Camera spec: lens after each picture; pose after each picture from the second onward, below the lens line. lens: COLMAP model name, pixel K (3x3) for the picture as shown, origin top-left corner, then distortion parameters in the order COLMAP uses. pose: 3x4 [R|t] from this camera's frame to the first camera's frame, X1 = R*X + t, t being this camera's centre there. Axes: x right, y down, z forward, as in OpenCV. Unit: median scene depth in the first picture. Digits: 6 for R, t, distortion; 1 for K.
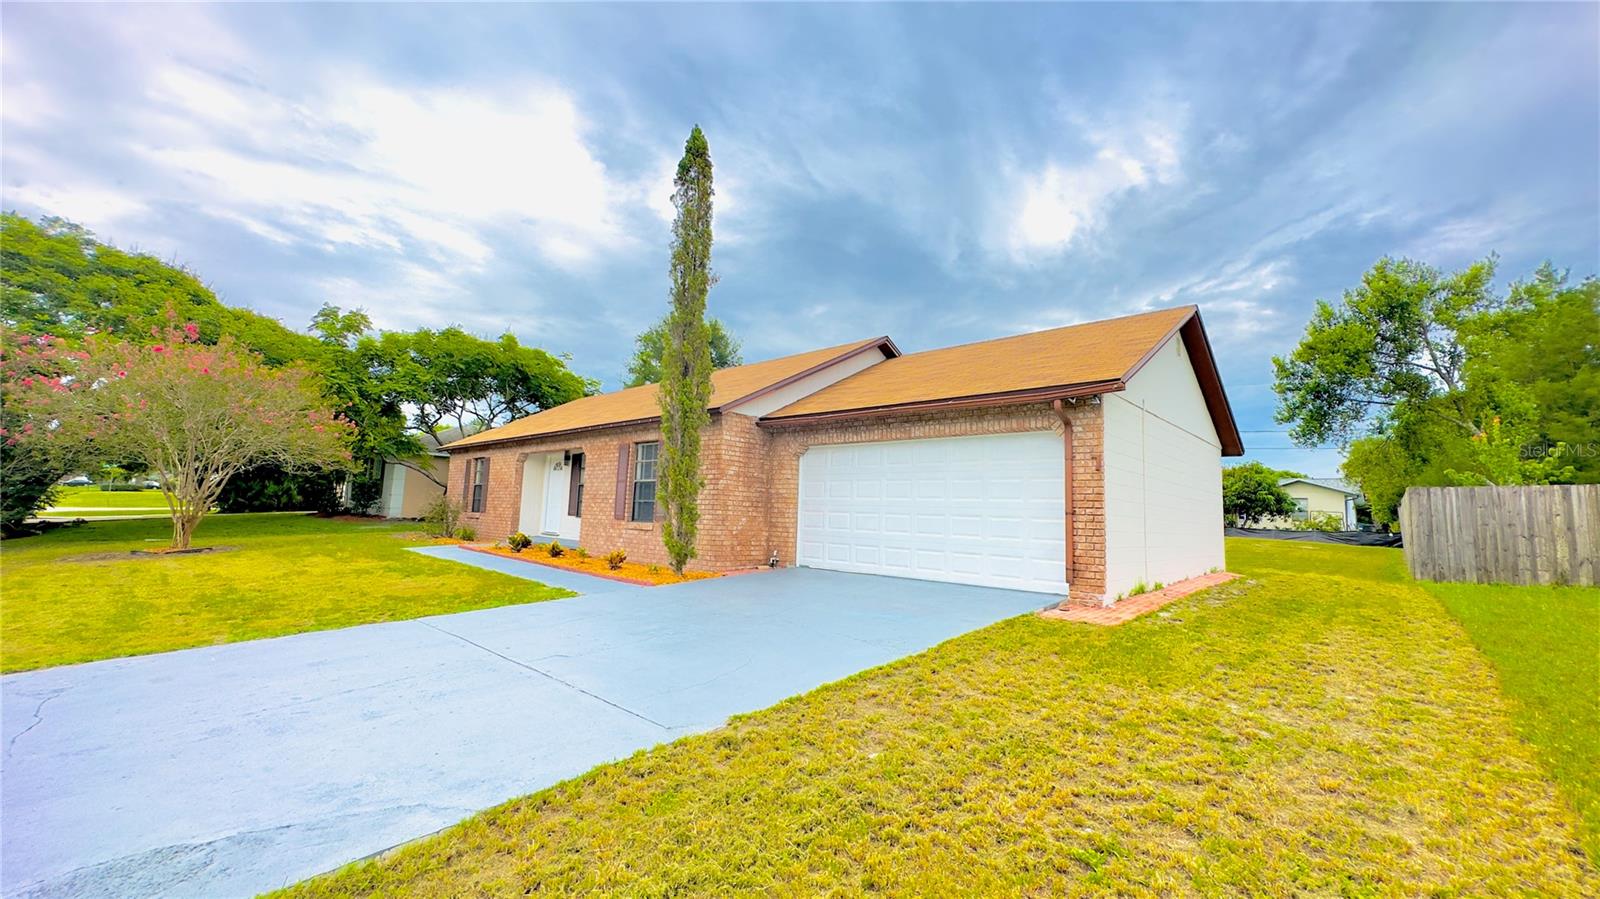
lens RADIAL K [[632.1, 0, 808.9], [0, 632.1, 449.0], [0, 0, 1]] dist [-0.003676, 0.000720]
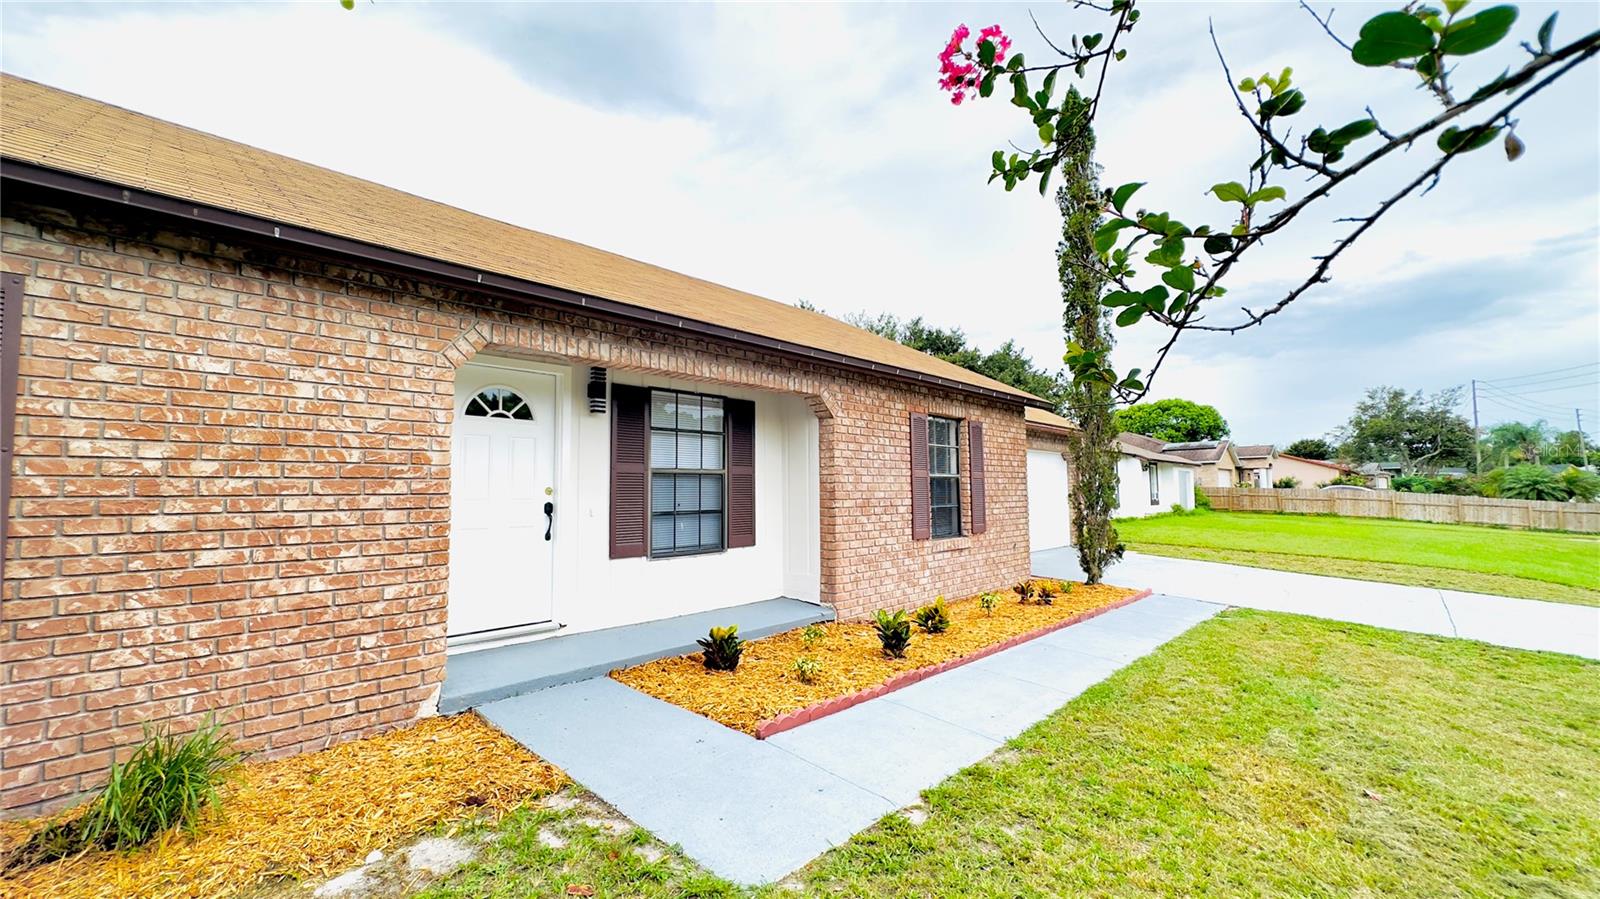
lens RADIAL K [[632.1, 0, 798.0], [0, 632.1, 448.7], [0, 0, 1]] dist [-0.003676, 0.000720]
pose [[0.025103, 0.031287, 0.999195, -0.897909], [-0.103628, 0.994207, -0.028527, 0.054790], [-0.994299, -0.102829, 0.028199, 1.102030]]
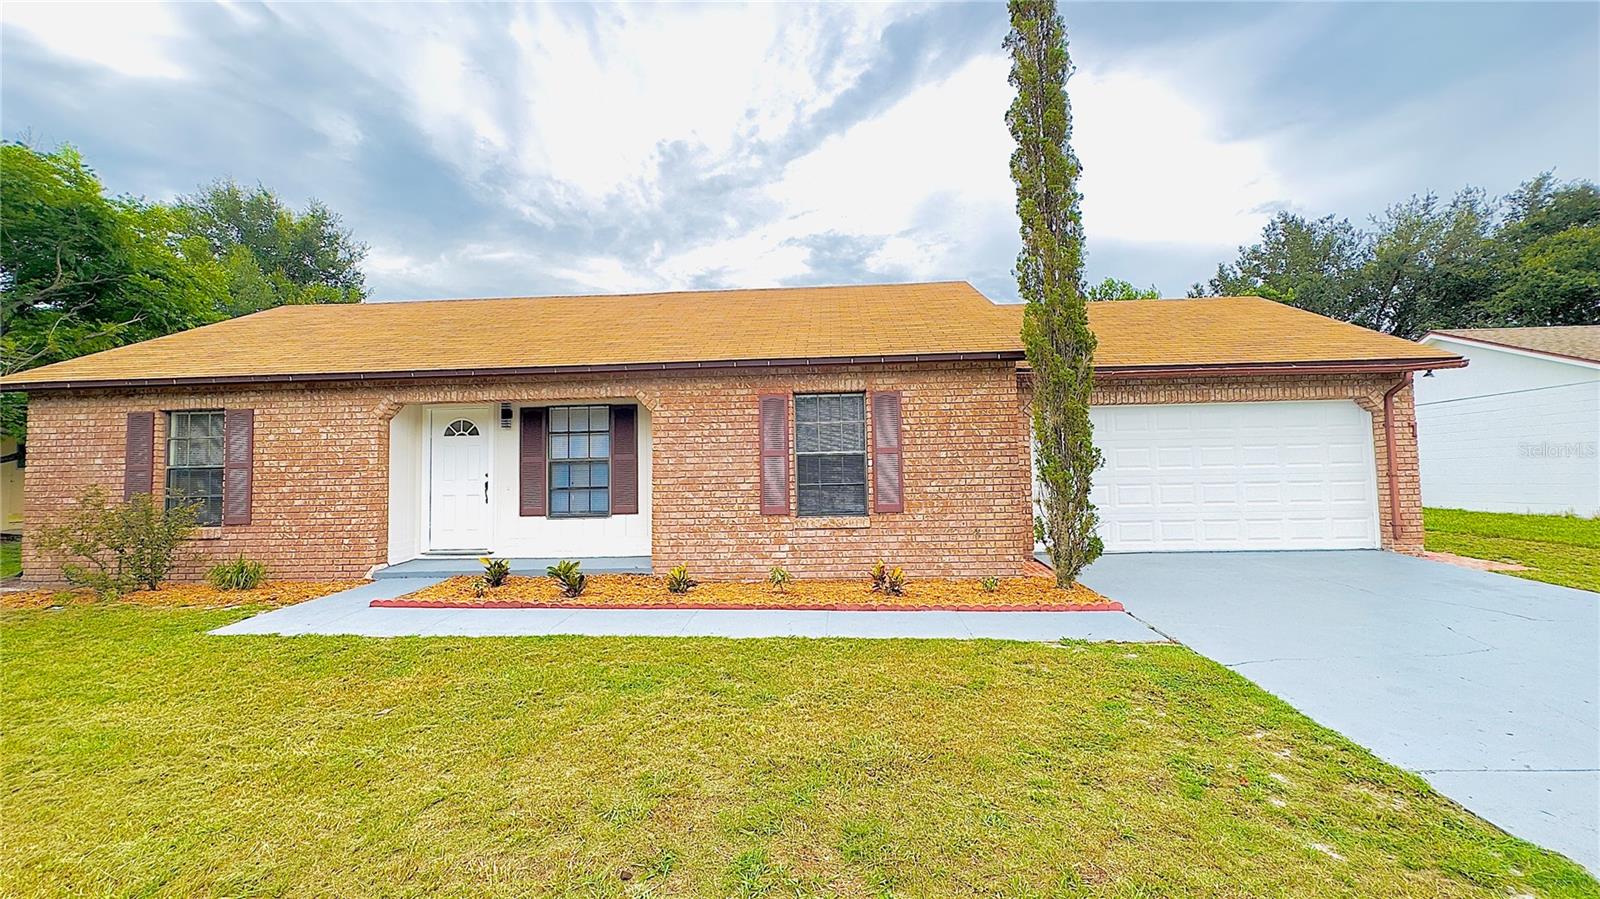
lens RADIAL K [[632.1, 0, 804.7], [0, 632.1, 448.2], [0, 0, 1]] dist [-0.003676, 0.000720]
pose [[0.770748, -0.019951, 0.636828, -0.670917], [-0.021965, 0.998083, 0.057854, 0.008117], [-0.636761, -0.058579, 0.768833, 0.502146]]
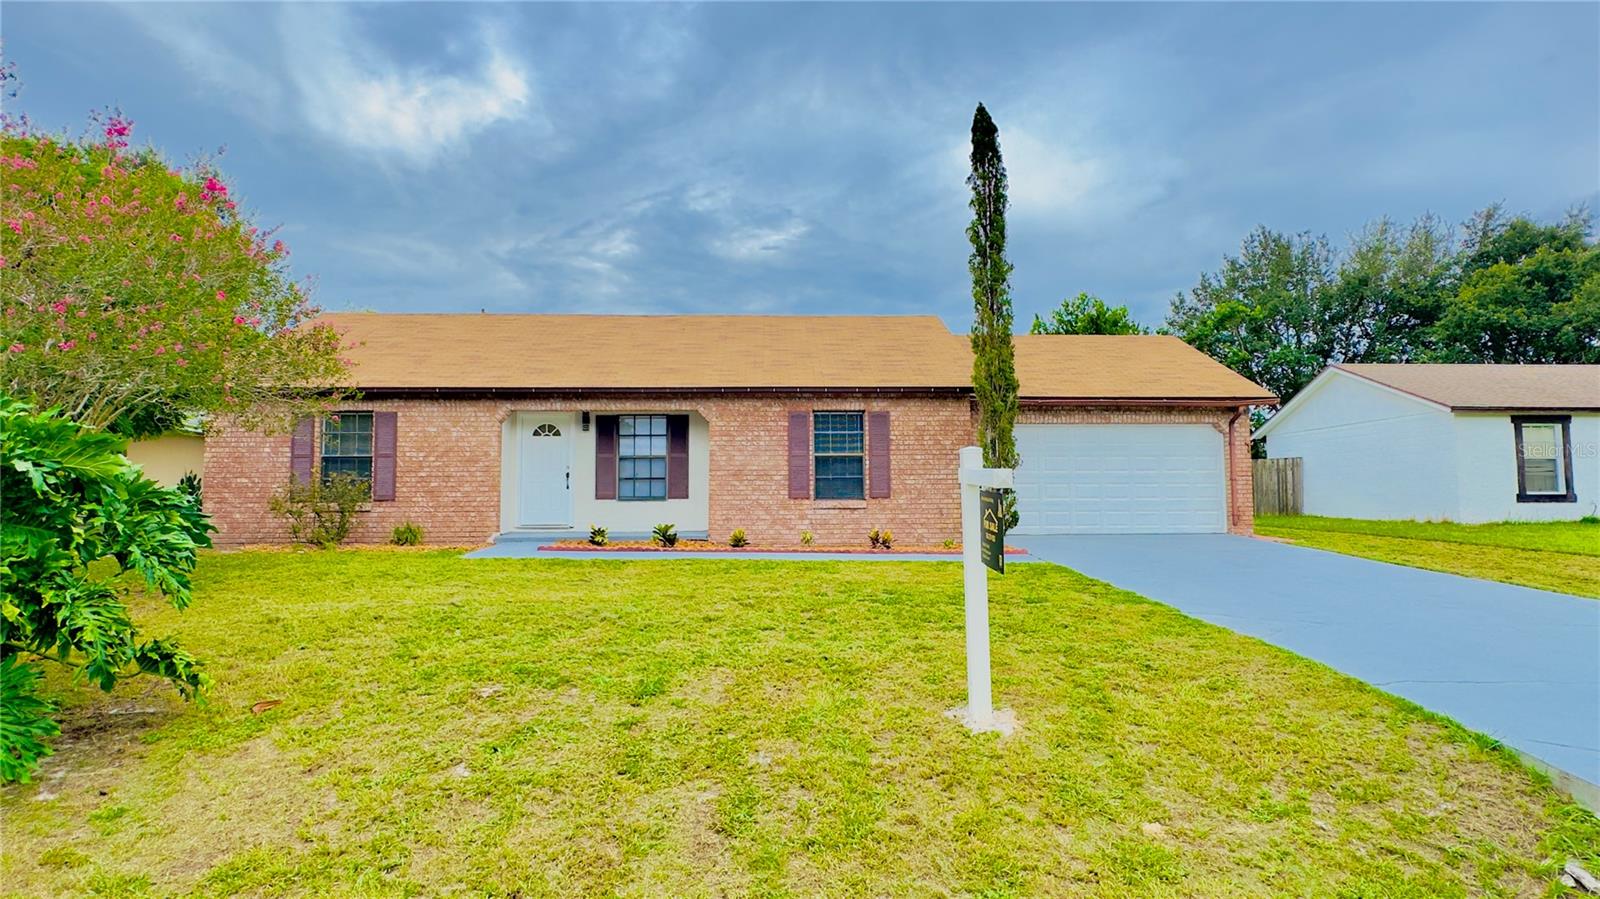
lens RADIAL K [[822.8, 0, 804.1], [0, 822.8, 459.0], [0, 0, 1]] dist [0.001673, -0.000892]
pose [[0.710798, -0.002570, 0.703391, -1.085133], [-0.047196, 0.997566, 0.051337, -0.001547], [-0.701811, -0.069688, 0.708947, 0.195747]]
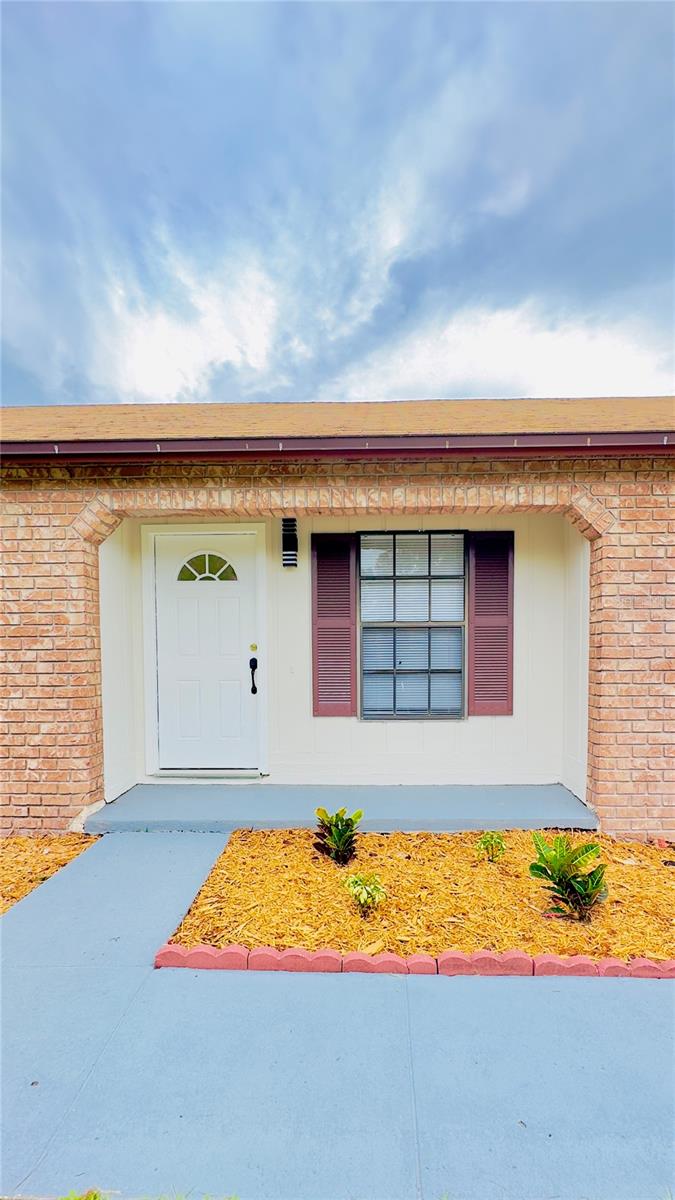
lens RADIAL K [[546.1, 0, 369.3], [0, 546.1, 676.1], [0, 0, 1]] dist [0.002841, -0.000231]
pose [[0.753339, -0.068486, 0.654056, -0.678556], [-0.040315, 0.987883, 0.149875, 0.047816], [-0.656395, -0.139275, 0.741450, 0.942984]]
